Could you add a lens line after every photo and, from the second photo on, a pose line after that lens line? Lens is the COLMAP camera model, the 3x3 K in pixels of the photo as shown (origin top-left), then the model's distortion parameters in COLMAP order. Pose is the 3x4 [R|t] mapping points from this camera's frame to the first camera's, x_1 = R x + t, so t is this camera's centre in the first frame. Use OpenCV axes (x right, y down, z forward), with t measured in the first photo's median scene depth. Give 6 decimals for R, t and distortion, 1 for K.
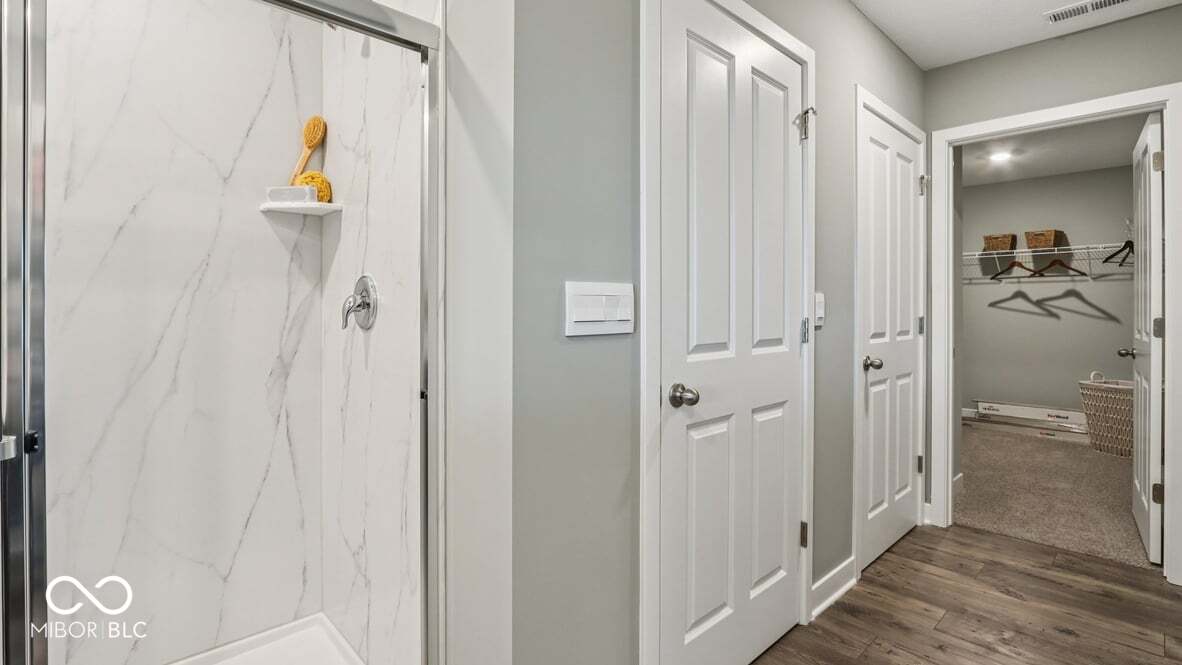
lens RADIAL K [[549.9, 0, 583.5], [0, 549.9, 311.2], [0, 0, 1]] dist [-0.018537, 0.000226]
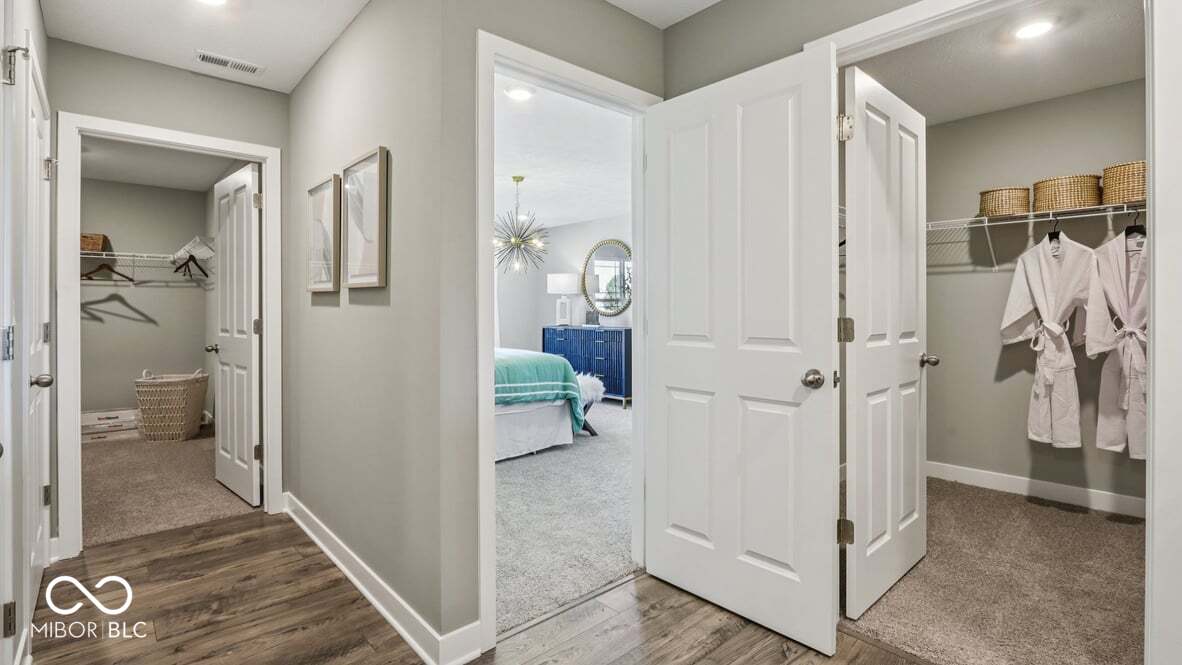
lens RADIAL K [[549.9, 0, 583.5], [0, 549.9, 311.2], [0, 0, 1]] dist [-0.018537, 0.000226]
pose [[0.016335, -0.000867, 0.999866, -0.229315], [0.006566, 0.999978, 0.000760, -0.002758], [-0.999845, 0.006552, 0.016341, 0.156797]]
